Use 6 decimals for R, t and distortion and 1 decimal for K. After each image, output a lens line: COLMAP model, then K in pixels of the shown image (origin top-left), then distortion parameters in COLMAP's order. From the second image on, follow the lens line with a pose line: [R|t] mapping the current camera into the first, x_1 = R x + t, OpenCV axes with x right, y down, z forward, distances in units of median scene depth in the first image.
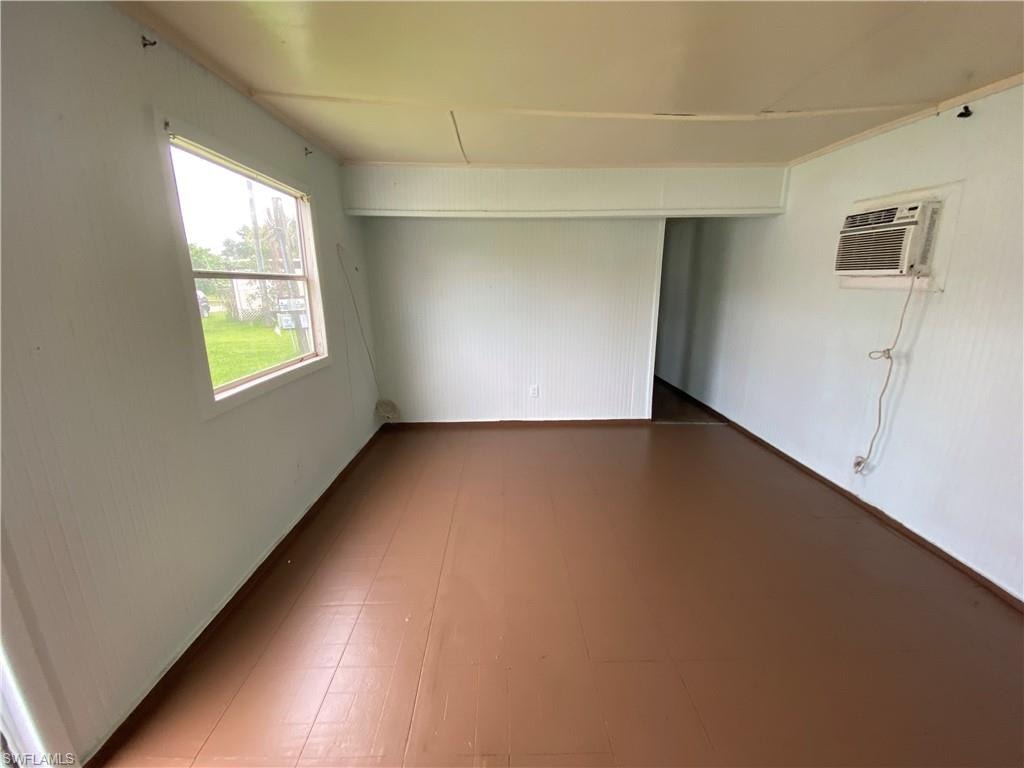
lens RADIAL K [[414.5, 0, 512.0], [0, 414.5, 384.0], [0, 0, 1]] dist [0.027518, -0.022133]
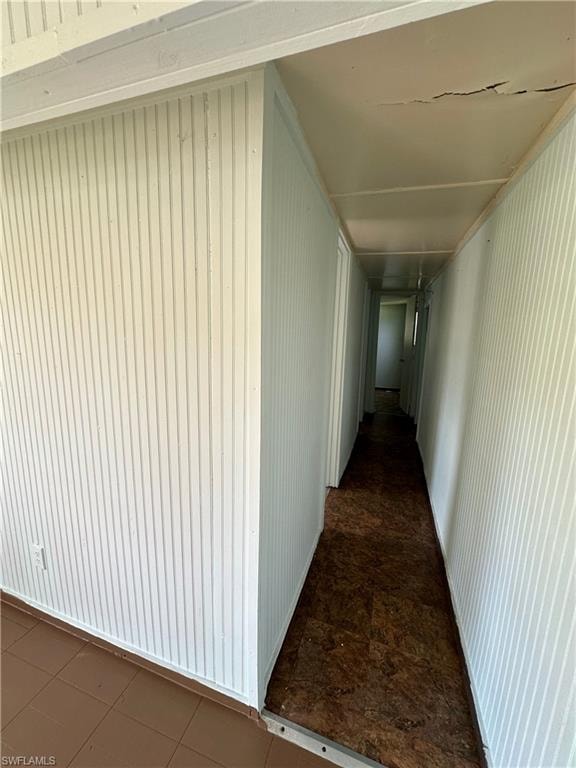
lens RADIAL K [[310.9, 0, 288.0], [0, 310.9, 384.0], [0, 0, 1]] dist [0.027518, -0.022133]
pose [[0.938870, 0.096640, -0.330430, 0.714017], [-0.119072, 0.991711, -0.048283, -0.333253], [0.323025, 0.084676, 0.942595, 1.204284]]
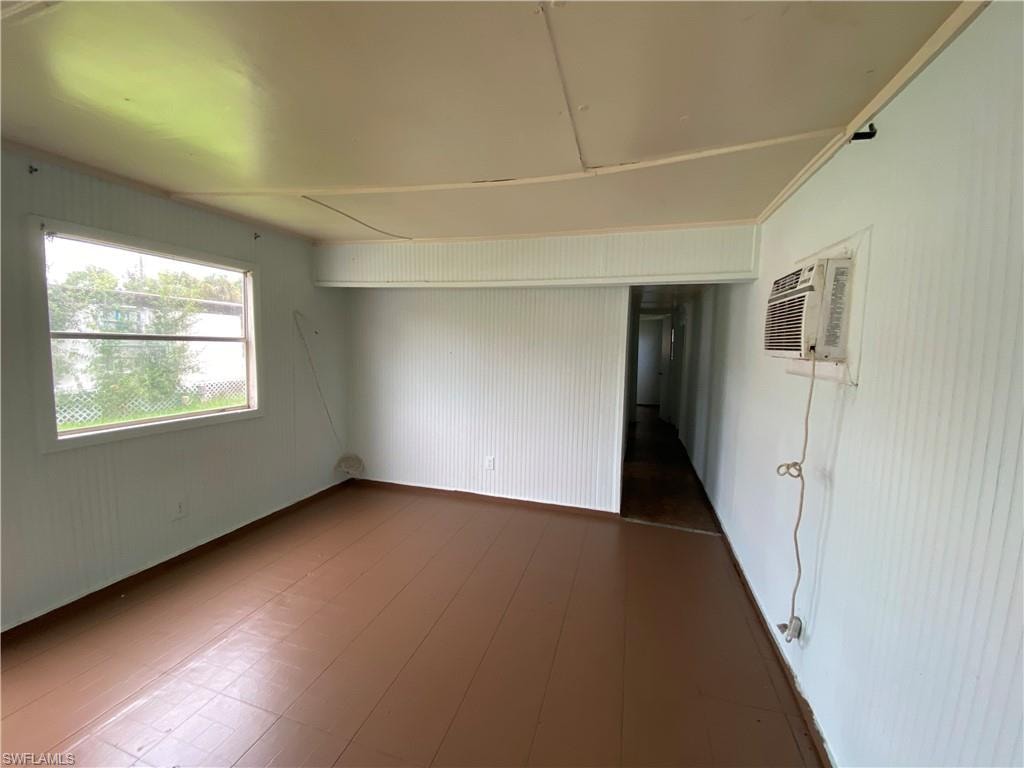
lens RADIAL K [[414.5, 0, 512.0], [0, 414.5, 384.0], [0, 0, 1]] dist [0.027518, -0.022133]
pose [[0.949593, 0.060238, -0.307642, 0.622718], [-0.104813, 0.985895, -0.130480, -0.068828], [0.295443, 0.156148, 0.942513, 0.174562]]
